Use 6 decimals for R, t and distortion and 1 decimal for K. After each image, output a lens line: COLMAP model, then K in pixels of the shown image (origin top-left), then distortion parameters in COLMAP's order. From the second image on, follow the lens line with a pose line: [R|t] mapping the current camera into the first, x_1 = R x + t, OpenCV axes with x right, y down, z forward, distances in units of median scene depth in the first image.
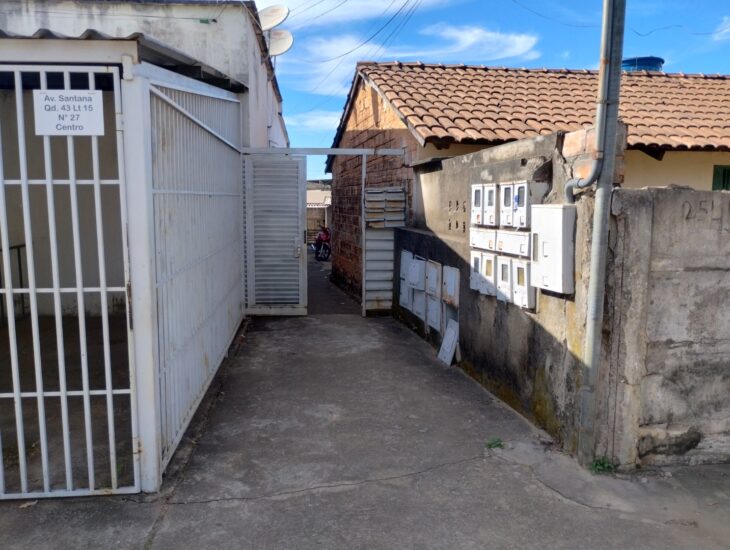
lens RADIAL K [[616.5, 0, 365.0], [0, 616.5, 275.0], [0, 0, 1]] dist [0.034902, -0.001687]
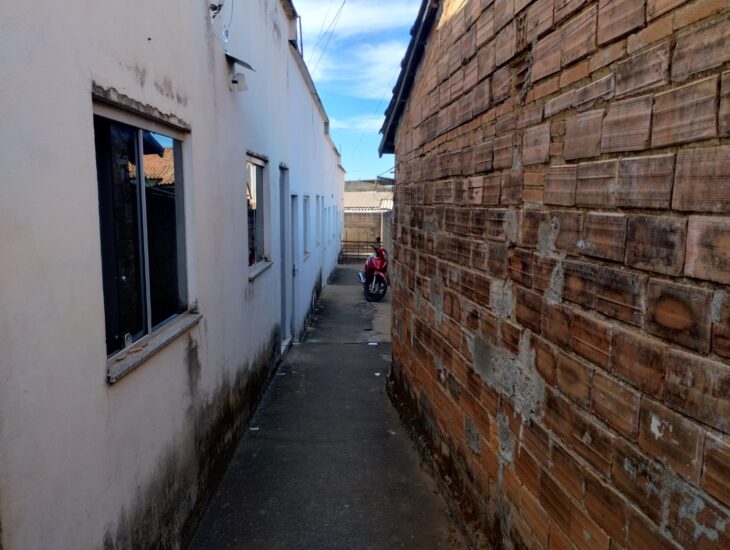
lens RADIAL K [[616.5, 0, 365.0], [0, 616.5, 275.0], [0, 0, 1]] dist [0.034902, -0.001687]
pose [[0.995960, 0.009067, -0.089334, -0.022816], [-0.009266, 0.999955, -0.001805, -0.050490], [0.089314, 0.002625, 0.996000, 0.368756]]
